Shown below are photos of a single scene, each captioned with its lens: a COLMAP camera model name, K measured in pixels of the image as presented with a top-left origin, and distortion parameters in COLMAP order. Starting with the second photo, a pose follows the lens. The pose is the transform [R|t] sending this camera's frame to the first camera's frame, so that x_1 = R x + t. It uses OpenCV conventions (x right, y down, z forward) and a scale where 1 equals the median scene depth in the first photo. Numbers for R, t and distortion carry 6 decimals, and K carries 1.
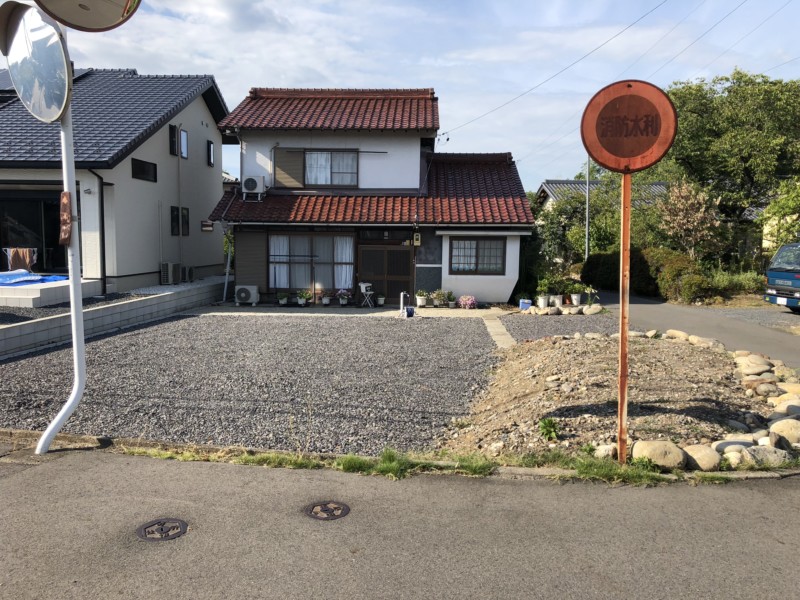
lens RADIAL K [[662.0, 0, 400.0], [0, 662.0, 300.0], [0, 0, 1]] dist [0.017606, -0.010175]
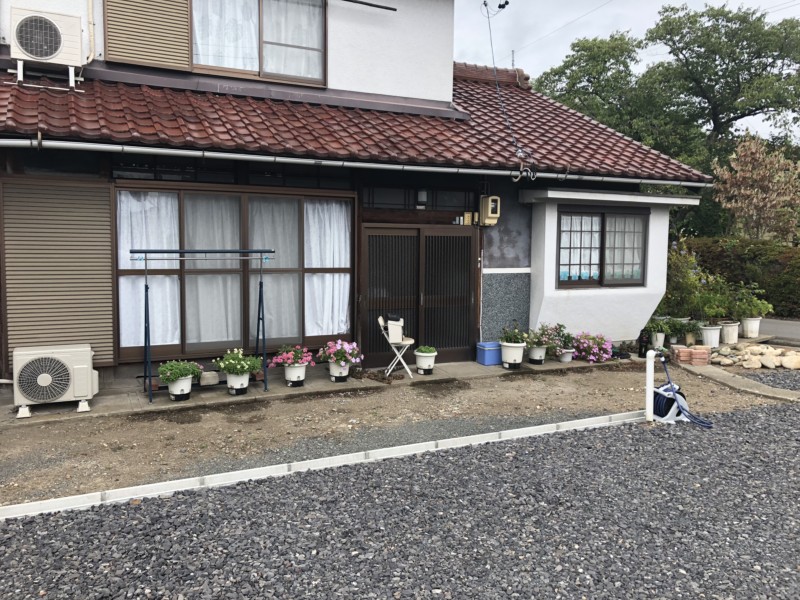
lens RADIAL K [[662.0, 0, 400.0], [0, 662.0, 300.0], [0, 0, 1]] dist [0.017606, -0.010175]
pose [[0.893300, -0.044028, 0.447300, -0.223537], [0.044288, 0.998970, 0.009882, -0.040289], [-0.447274, 0.010983, 0.894330, 0.639179]]
